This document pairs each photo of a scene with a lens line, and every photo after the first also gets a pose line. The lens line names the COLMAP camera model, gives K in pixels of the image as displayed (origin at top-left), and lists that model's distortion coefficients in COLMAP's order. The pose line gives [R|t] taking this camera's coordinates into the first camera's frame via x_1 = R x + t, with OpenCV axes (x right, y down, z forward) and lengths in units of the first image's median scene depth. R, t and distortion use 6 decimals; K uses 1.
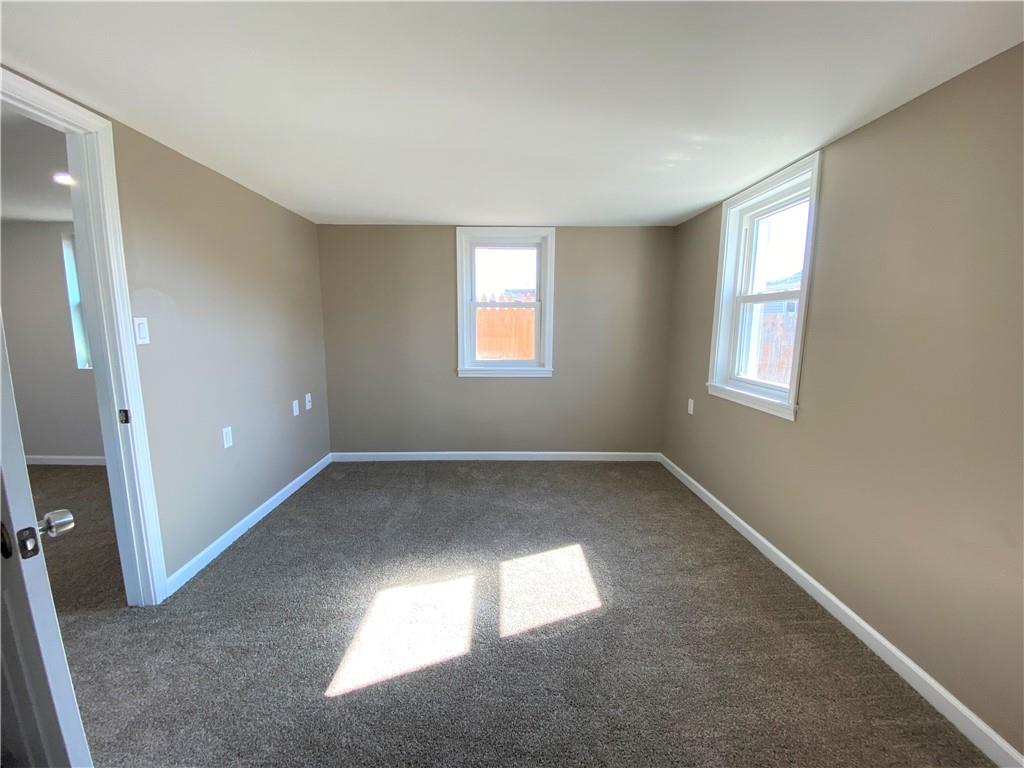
lens RADIAL K [[414.2, 0, 512.0], [0, 414.2, 384.0], [0, 0, 1]] dist [0.001048, -0.000019]
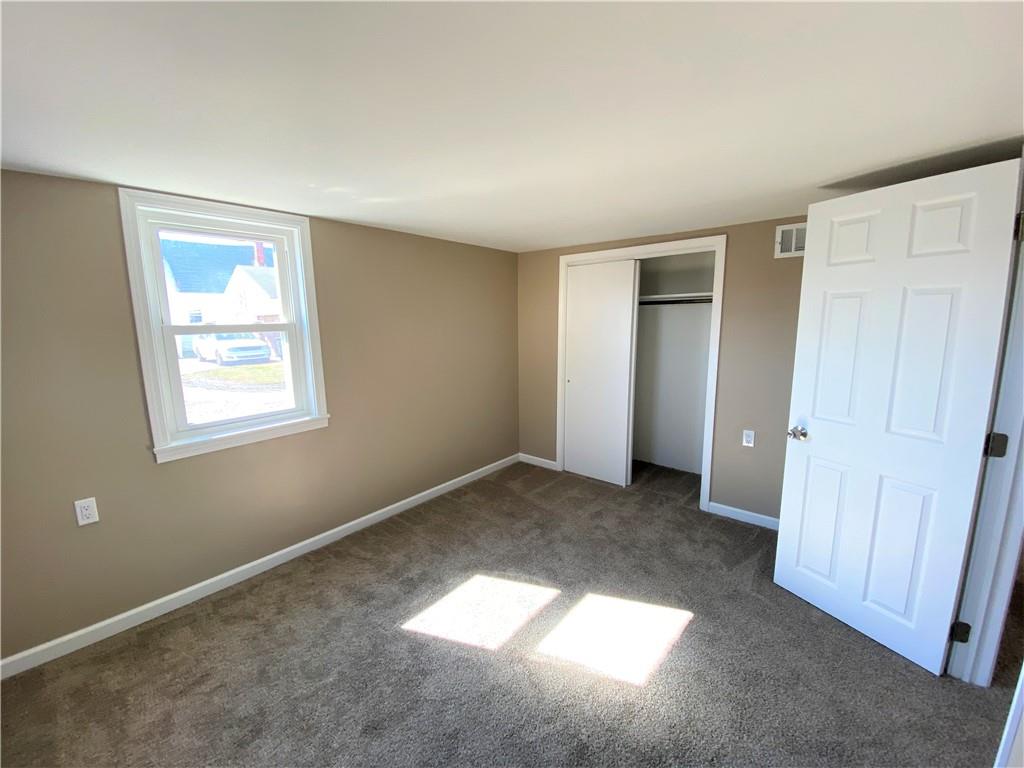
lens RADIAL K [[414.2, 0, 512.0], [0, 414.2, 384.0], [0, 0, 1]] dist [0.001048, -0.000019]
pose [[-0.755306, -0.081114, 0.650333, -0.569913], [0.113410, 0.961164, 0.251599, -0.292395], [-0.645485, 0.263788, -0.716774, 1.491869]]
